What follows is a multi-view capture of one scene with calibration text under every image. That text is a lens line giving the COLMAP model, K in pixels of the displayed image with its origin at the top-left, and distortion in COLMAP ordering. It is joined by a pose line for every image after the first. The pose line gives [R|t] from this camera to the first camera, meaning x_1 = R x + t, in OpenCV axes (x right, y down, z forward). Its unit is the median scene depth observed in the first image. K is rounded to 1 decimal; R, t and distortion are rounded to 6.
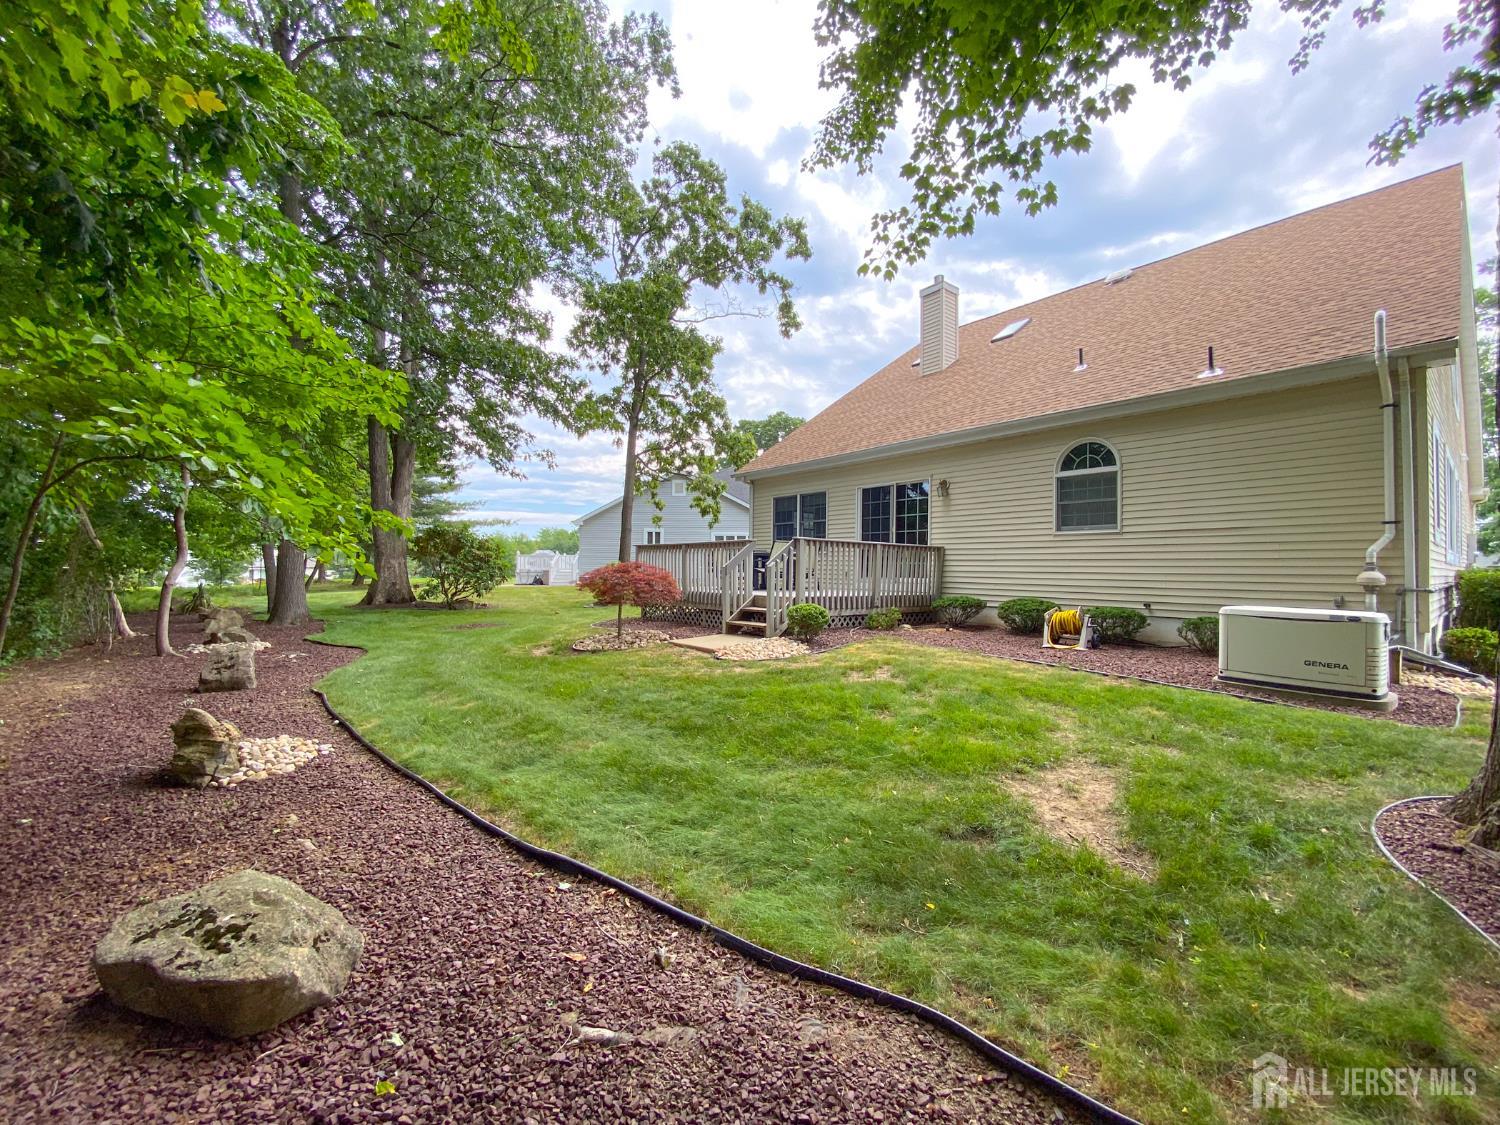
lens RADIAL K [[597.4, 0, 750.0], [0, 597.4, 562.5], [0, 0, 1]] dist [0.009231, -0.018494]
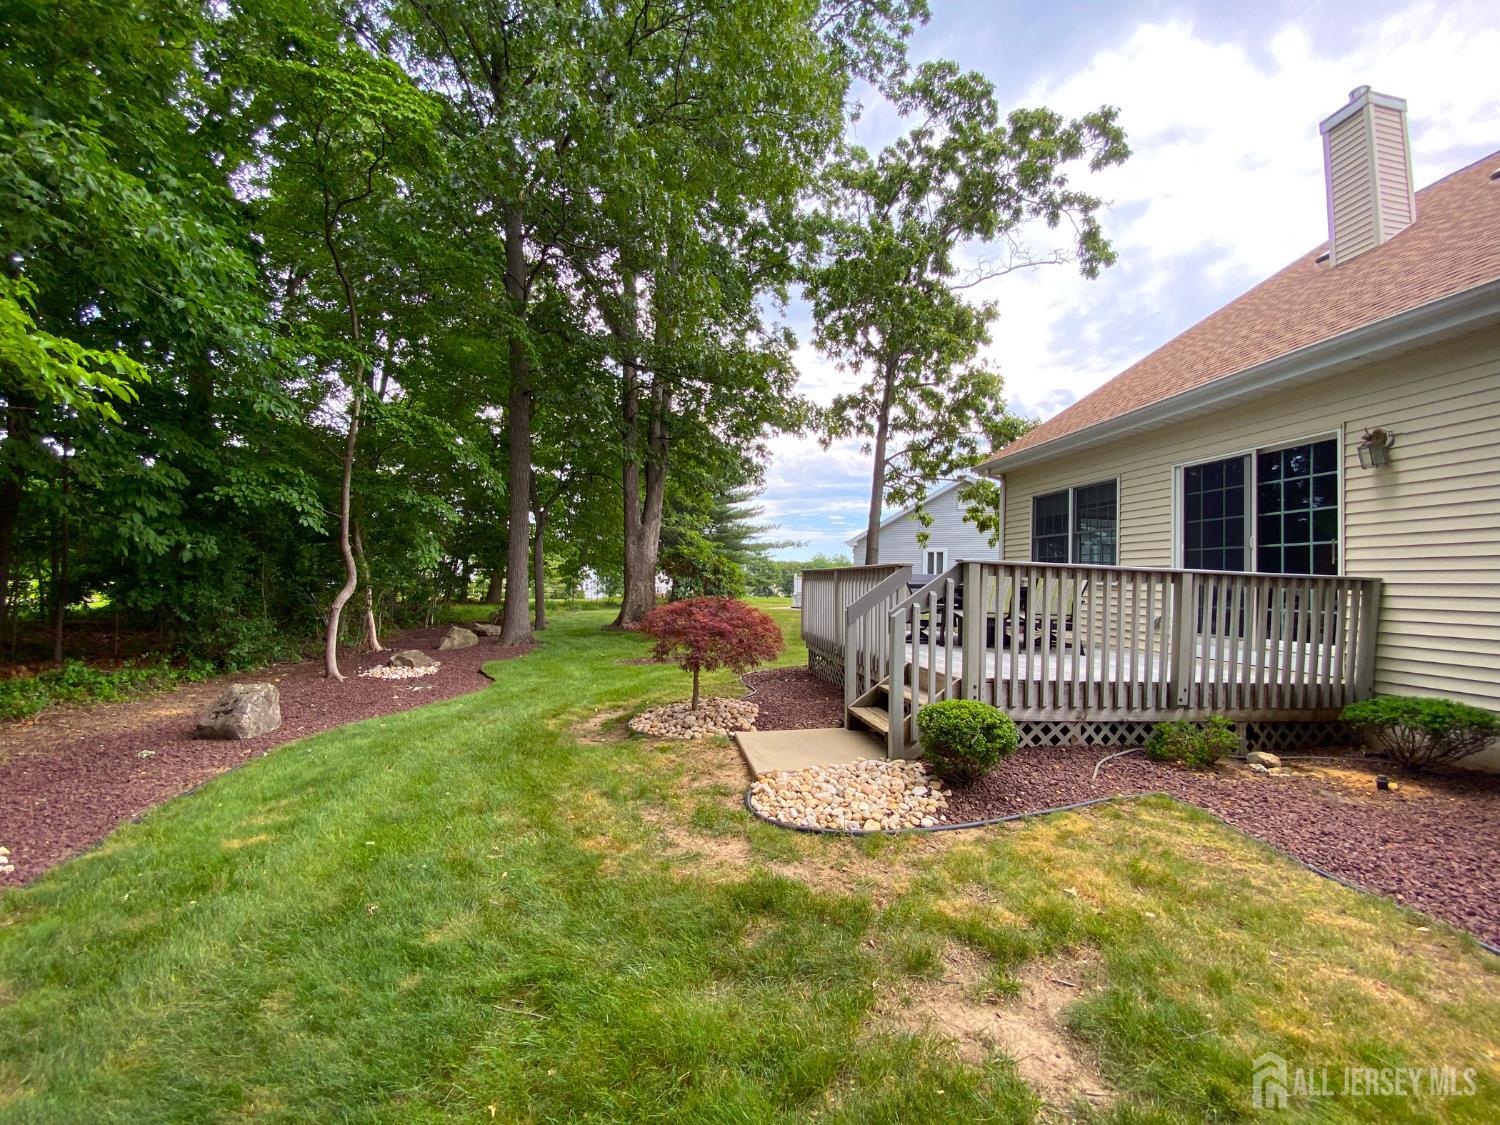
lens RADIAL K [[597.4, 0, 750.0], [0, 597.4, 562.5], [0, 0, 1]] dist [0.009231, -0.018494]
pose [[0.860171, -0.003525, -0.509994, 0.073311], [-0.014122, 0.999428, -0.030726, -0.009178], [0.509810, 0.033632, 0.859629, 0.195736]]
